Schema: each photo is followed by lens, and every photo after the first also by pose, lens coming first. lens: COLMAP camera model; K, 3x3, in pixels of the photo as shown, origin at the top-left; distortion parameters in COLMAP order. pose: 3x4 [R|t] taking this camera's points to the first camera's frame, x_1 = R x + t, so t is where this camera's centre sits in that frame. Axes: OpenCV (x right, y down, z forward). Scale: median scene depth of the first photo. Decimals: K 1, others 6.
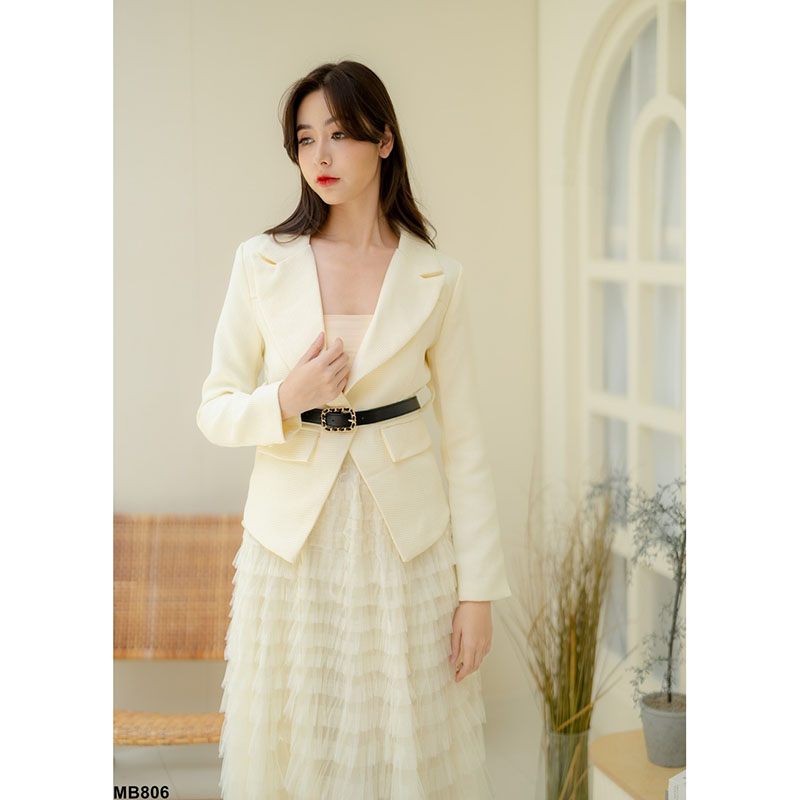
lens RADIAL K [[1301.1, 0, 400.0], [0, 1301.1, 400.0], [0, 0, 1]] dist [-0.050308, -0.075133]
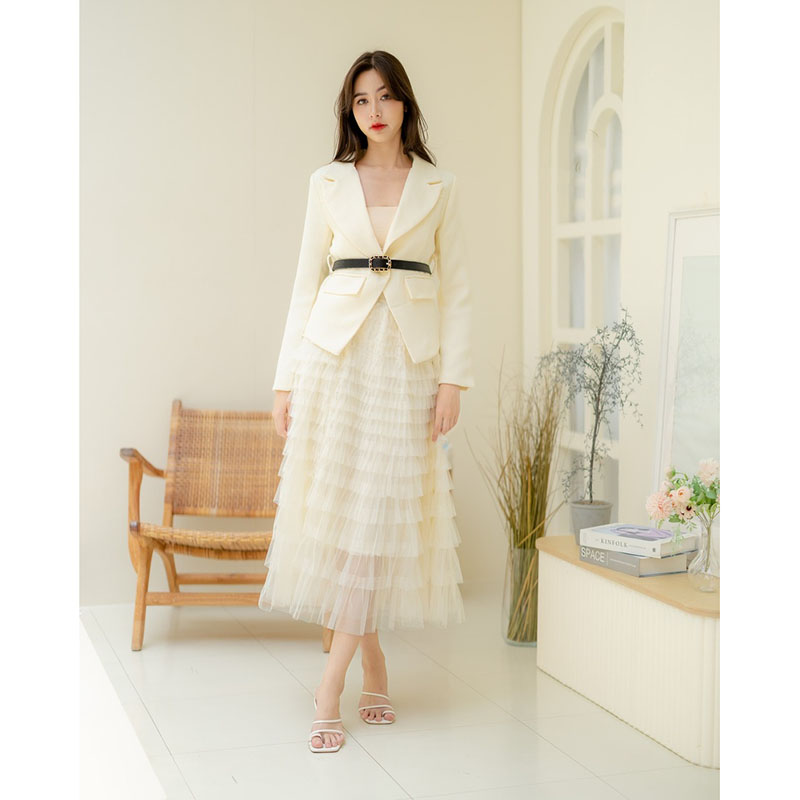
lens RADIAL K [[1358.4, 0, 398.5], [0, 1358.4, 416.8], [0, 0, 1]] dist [-0.026482, -0.170466]
pose [[0.999817, 0.017832, -0.006857, 0.001085], [-0.017963, 0.999647, -0.019596, 0.143642], [0.006505, 0.019715, 0.999784, -0.438040]]
